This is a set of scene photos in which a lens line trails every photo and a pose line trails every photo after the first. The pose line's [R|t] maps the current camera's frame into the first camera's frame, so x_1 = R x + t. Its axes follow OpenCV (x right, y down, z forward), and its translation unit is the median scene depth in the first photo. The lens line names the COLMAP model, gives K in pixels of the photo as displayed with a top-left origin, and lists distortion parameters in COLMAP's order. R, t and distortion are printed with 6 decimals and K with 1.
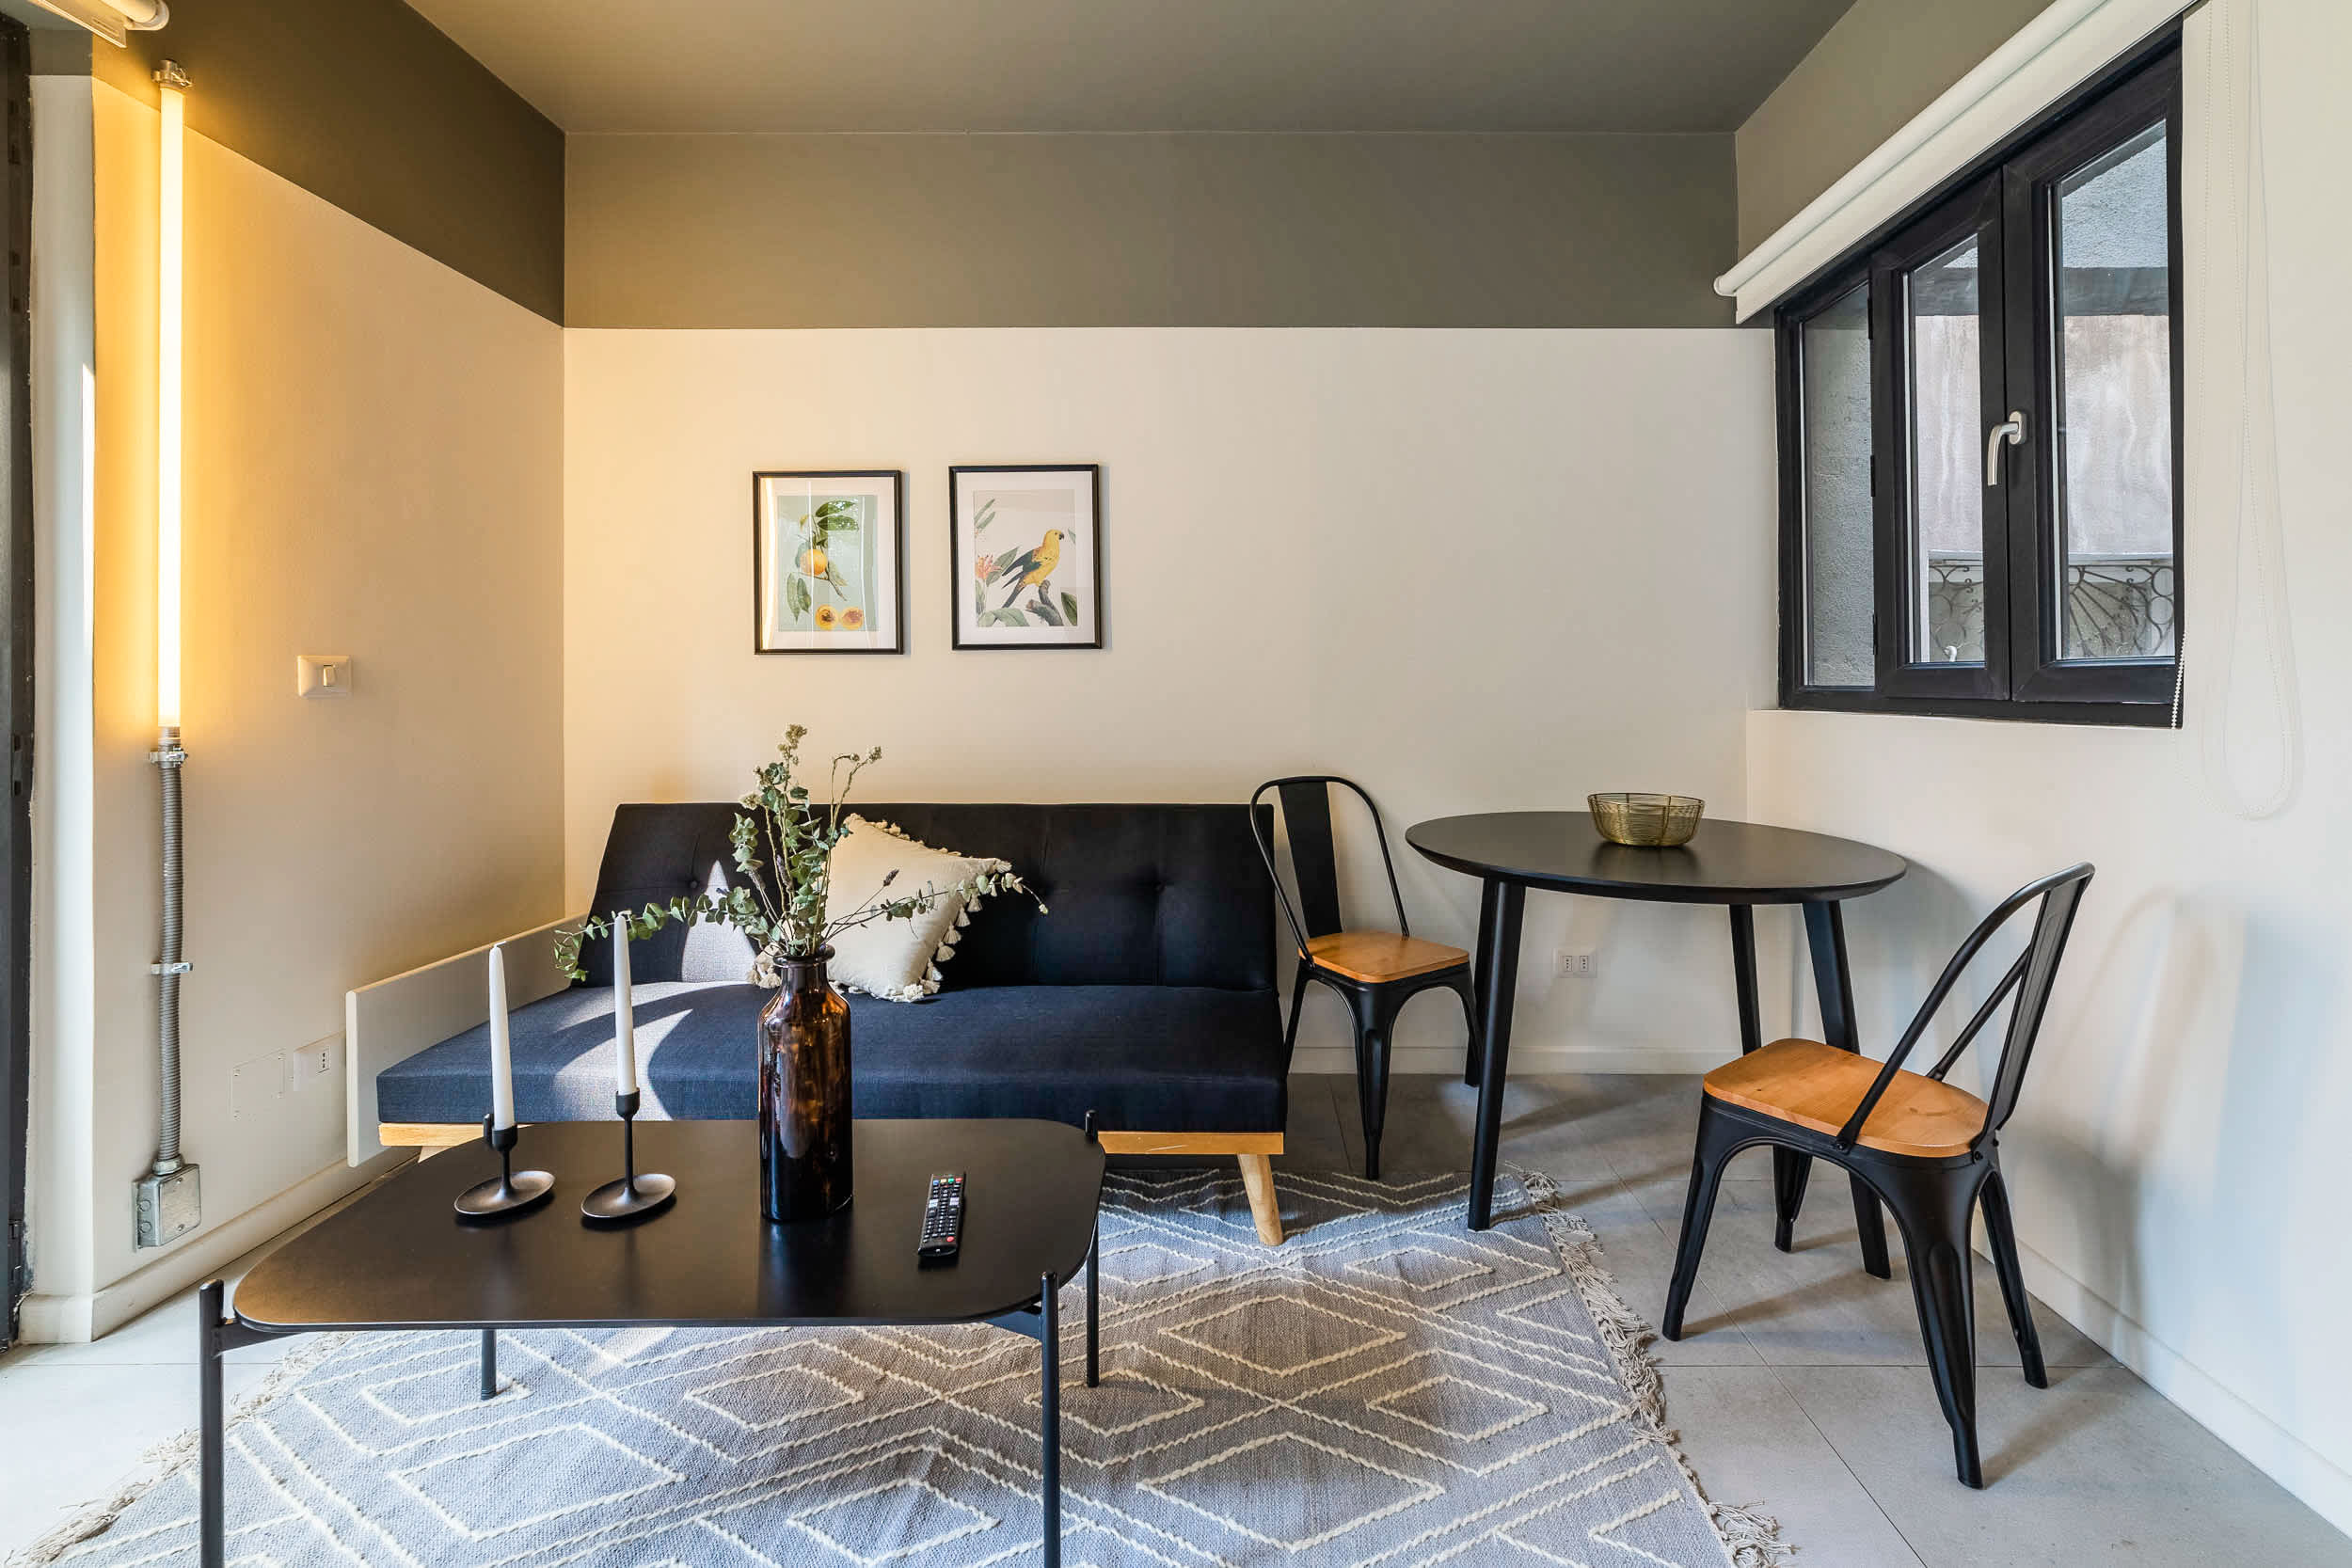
lens RADIAL K [[910.0, 0, 1190.7], [0, 910.0, 684.2], [0, 0, 1]] dist [-0.011939, 0.003607]
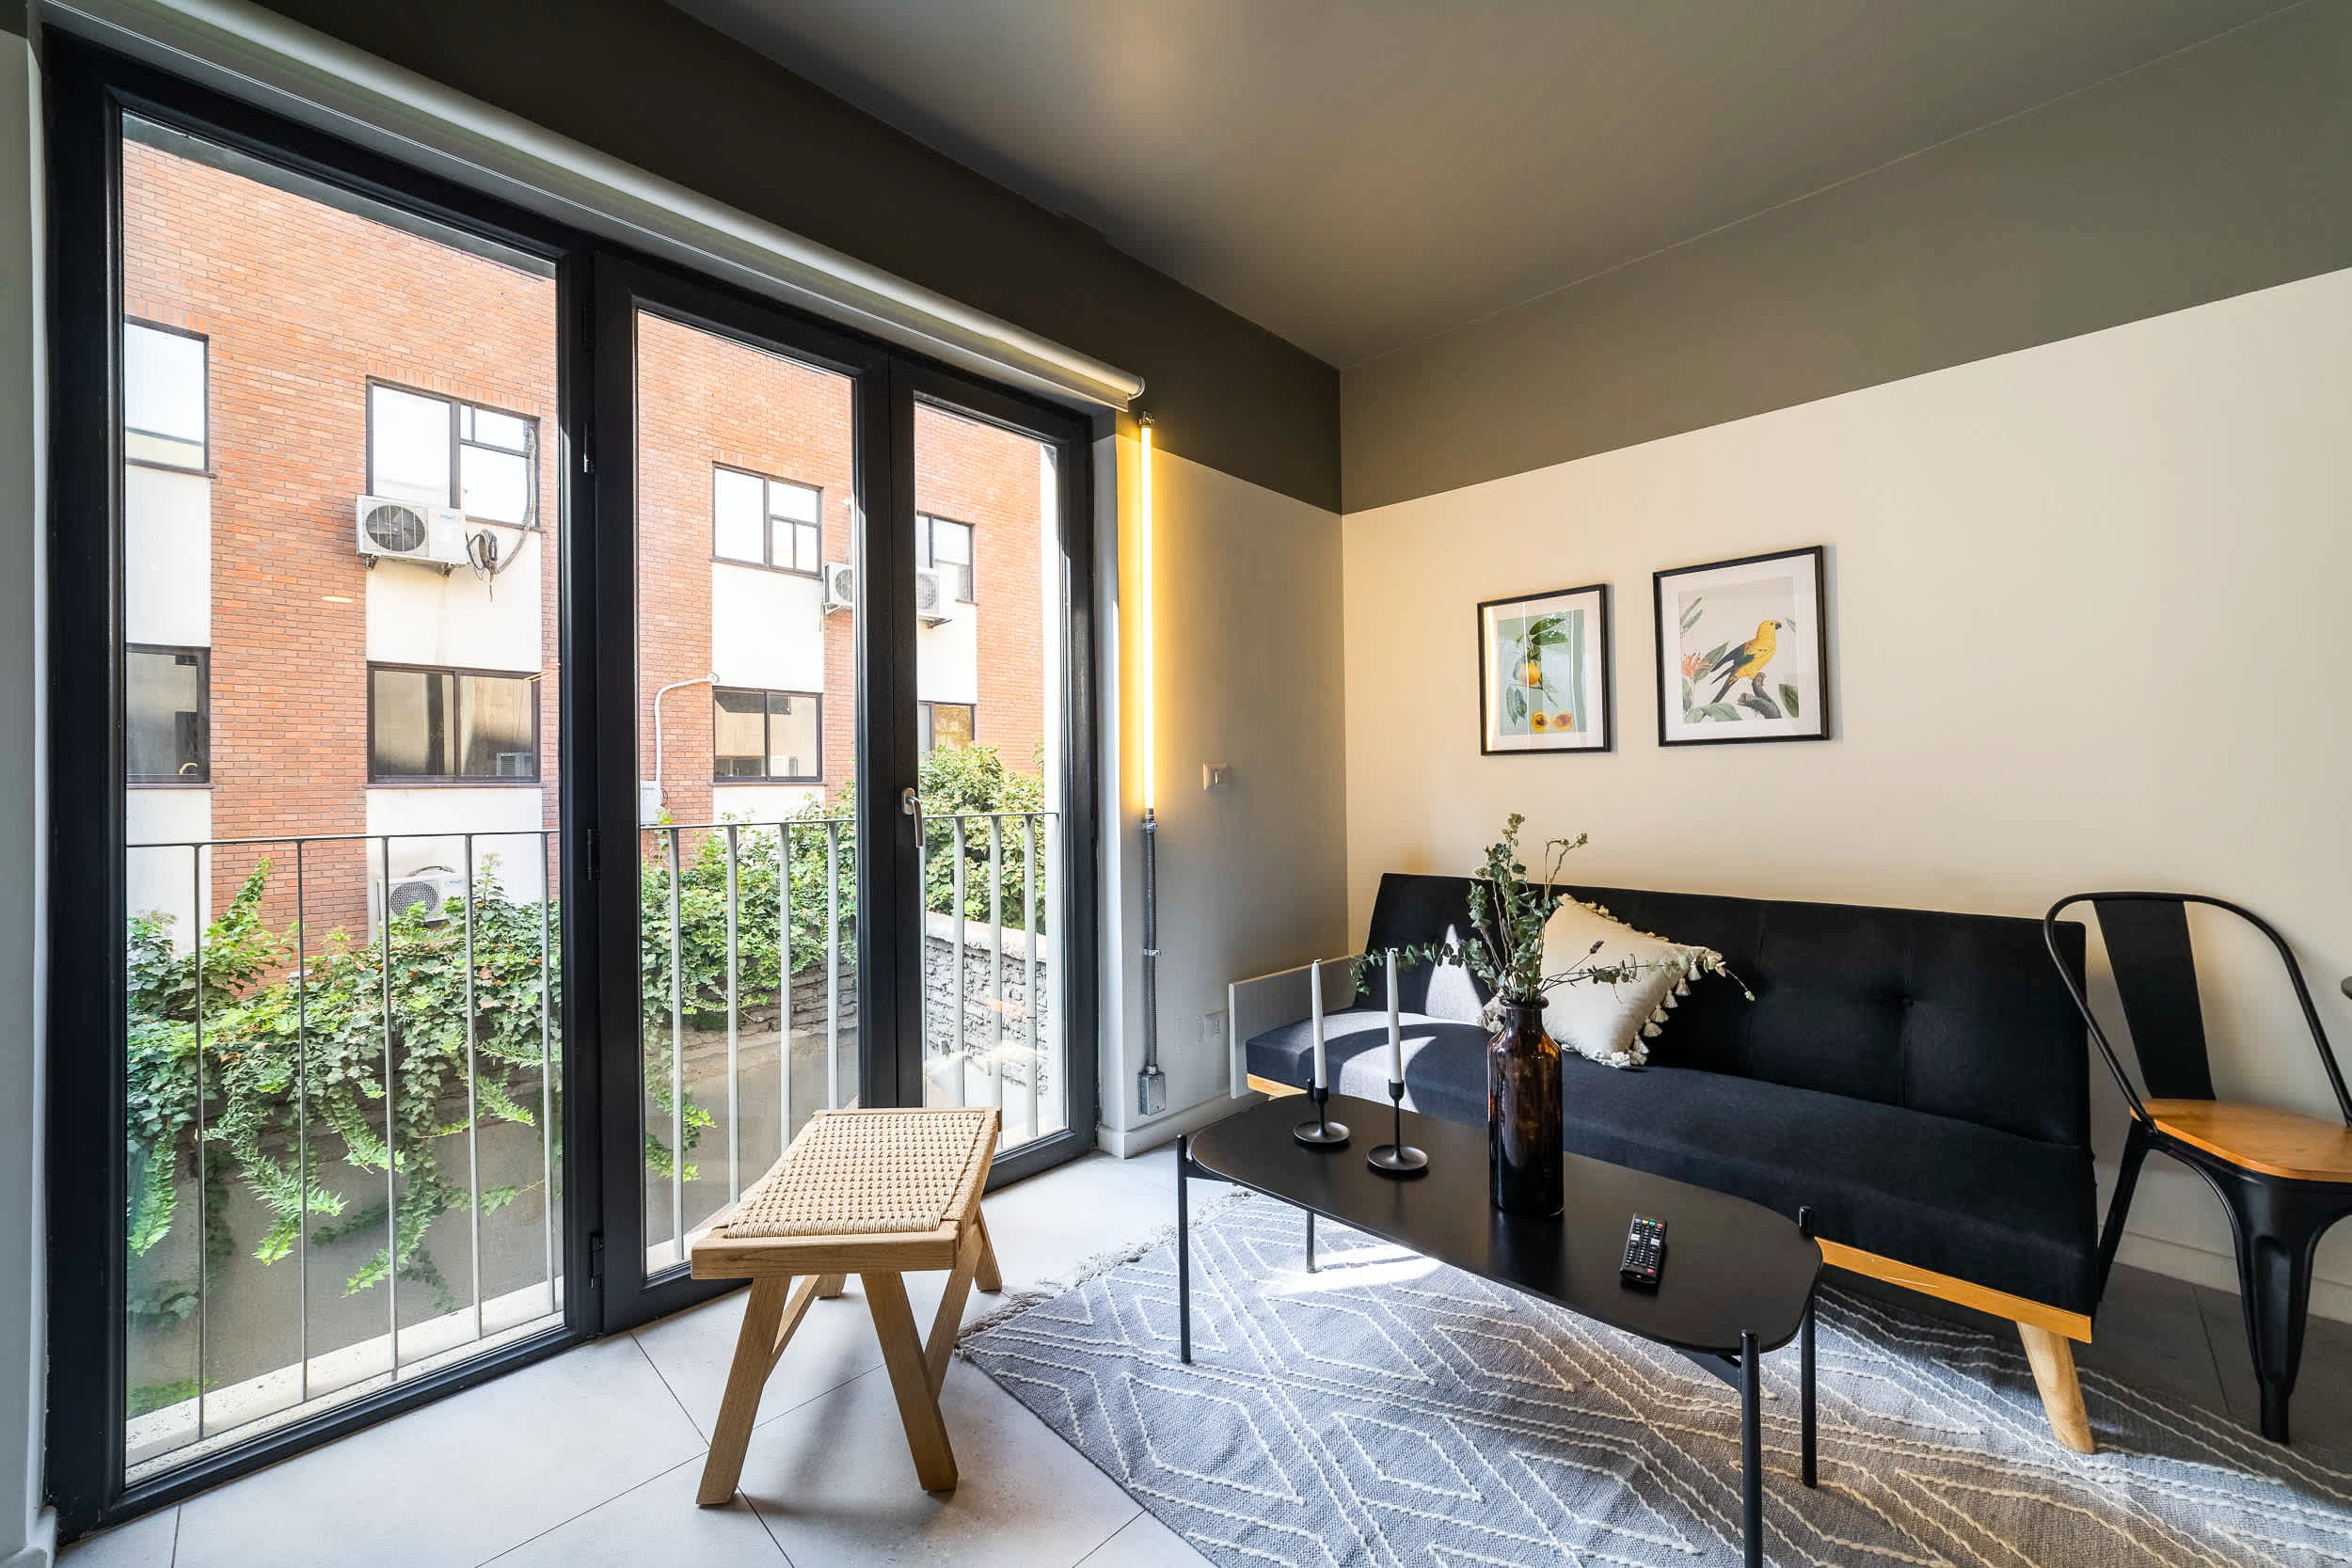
lens RADIAL K [[910.0, 0, 1187.2], [0, 910.0, 781.9], [0, 0, 1]] dist [-0.011939, 0.003607]
pose [[0.728709, -0.005888, -0.684798, 0.072180], [0.009594, 0.999953, 0.001611, -0.004163], [0.684757, -0.007744, 0.728731, -0.171806]]
